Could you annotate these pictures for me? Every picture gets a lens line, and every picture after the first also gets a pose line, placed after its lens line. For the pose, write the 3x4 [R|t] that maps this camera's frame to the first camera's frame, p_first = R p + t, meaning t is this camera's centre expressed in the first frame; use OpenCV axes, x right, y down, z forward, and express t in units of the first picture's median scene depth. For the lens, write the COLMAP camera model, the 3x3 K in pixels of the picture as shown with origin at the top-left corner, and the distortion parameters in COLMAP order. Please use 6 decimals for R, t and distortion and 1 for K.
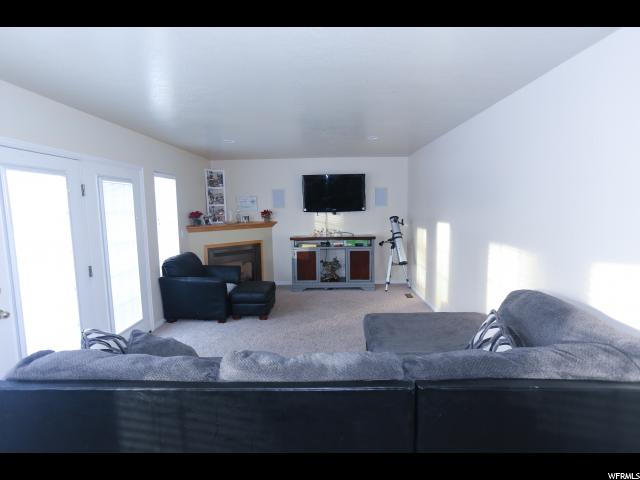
lens RADIAL K [[325.8, 0, 320.0], [0, 325.8, 240.0], [0, 0, 1]] dist [-0.057321, 0.039624]
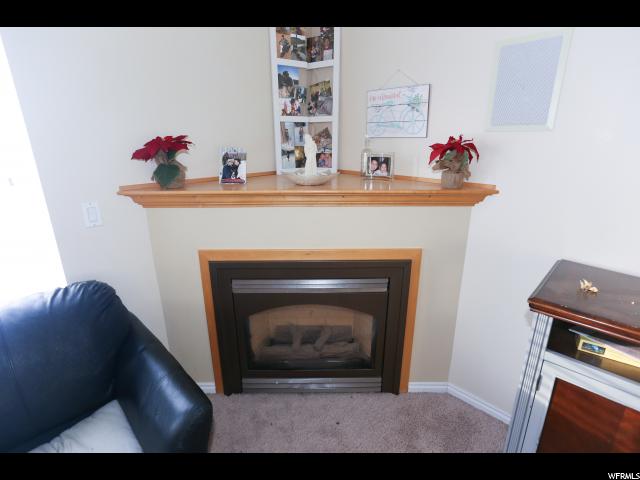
lens RADIAL K [[325.8, 0, 320.0], [0, 325.8, 240.0], [0, 0, 1]] dist [-0.057321, 0.039624]
pose [[0.734959, 0.223370, -0.640266, -0.067010], [-0.078647, 0.965897, 0.246694, -0.068513], [0.673535, -0.130955, 0.727462, 0.739308]]
